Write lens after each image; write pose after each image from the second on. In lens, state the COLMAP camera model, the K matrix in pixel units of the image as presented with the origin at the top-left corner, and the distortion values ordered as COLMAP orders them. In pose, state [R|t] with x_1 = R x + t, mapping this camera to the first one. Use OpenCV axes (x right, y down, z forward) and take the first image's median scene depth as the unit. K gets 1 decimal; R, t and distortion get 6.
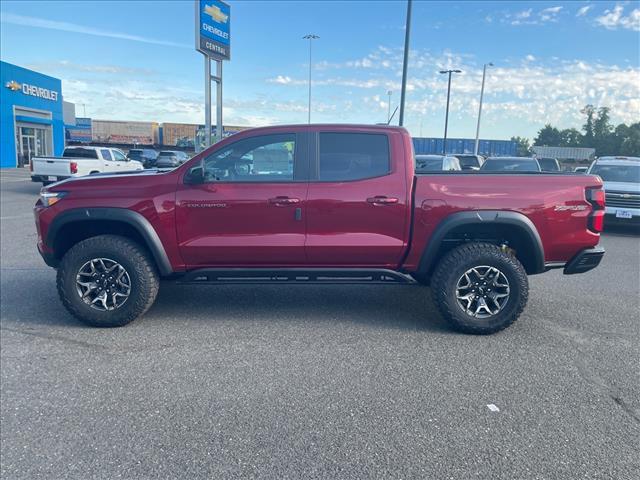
lens RADIAL K [[494.1, 0, 323.7], [0, 494.1, 232.8], [0, 0, 1]] dist [0.025986, -0.006629]
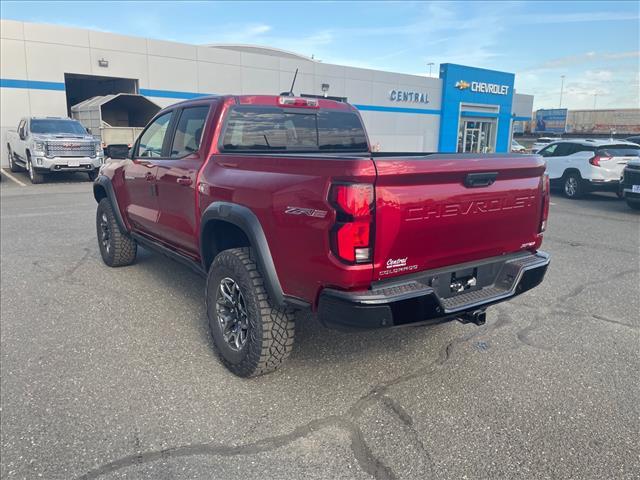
lens RADIAL K [[488.6, 0, 321.1], [0, 488.6, 232.3], [0, 0, 1]] dist [0.078983, -0.084702]
pose [[0.585582, 0.135629, -0.799186, 0.119105], [-0.124171, 0.989276, 0.076906, -0.008938], [0.801047, 0.054201, 0.596143, 0.083195]]
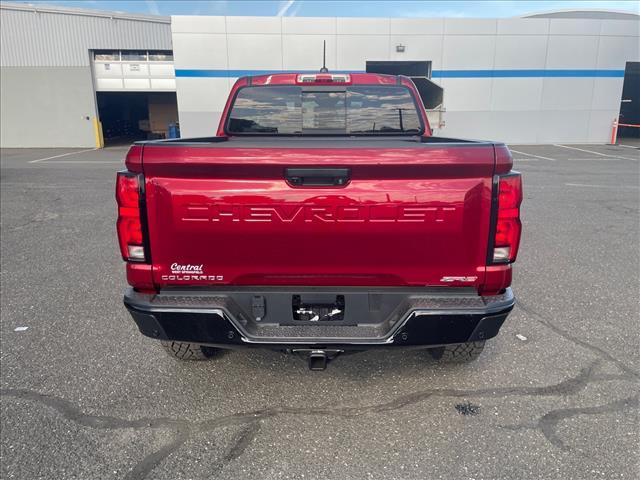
lens RADIAL K [[489.6, 0, 327.1], [0, 489.6, 238.0], [0, 0, 1]] dist [0.072775, -0.098096]
pose [[-0.012307, 0.215609, -0.976402, 0.127277], [-0.156358, 0.964049, 0.214852, -0.019536], [0.987624, 0.155313, 0.021848, 0.147882]]
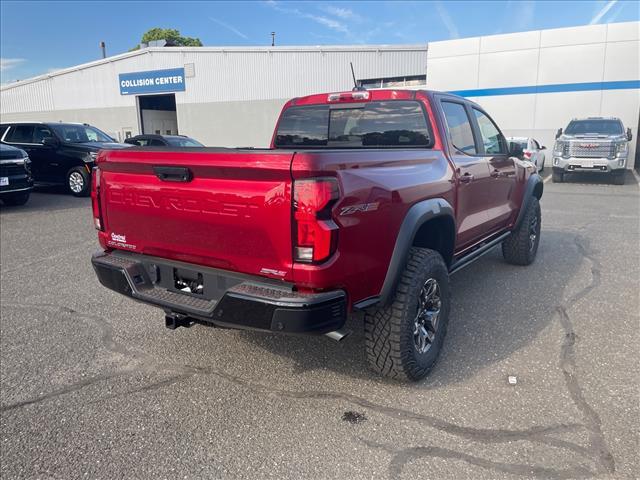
lens RADIAL K [[488.6, 0, 321.1], [0, 488.6, 232.3], [0, 0, 1]] dist [0.078983, -0.084702]
pose [[-0.551829, 0.136451, -0.822719, 0.119684], [-0.136748, 0.958365, 0.250671, -0.026813], [0.822669, 0.250833, -0.510194, 0.202688]]
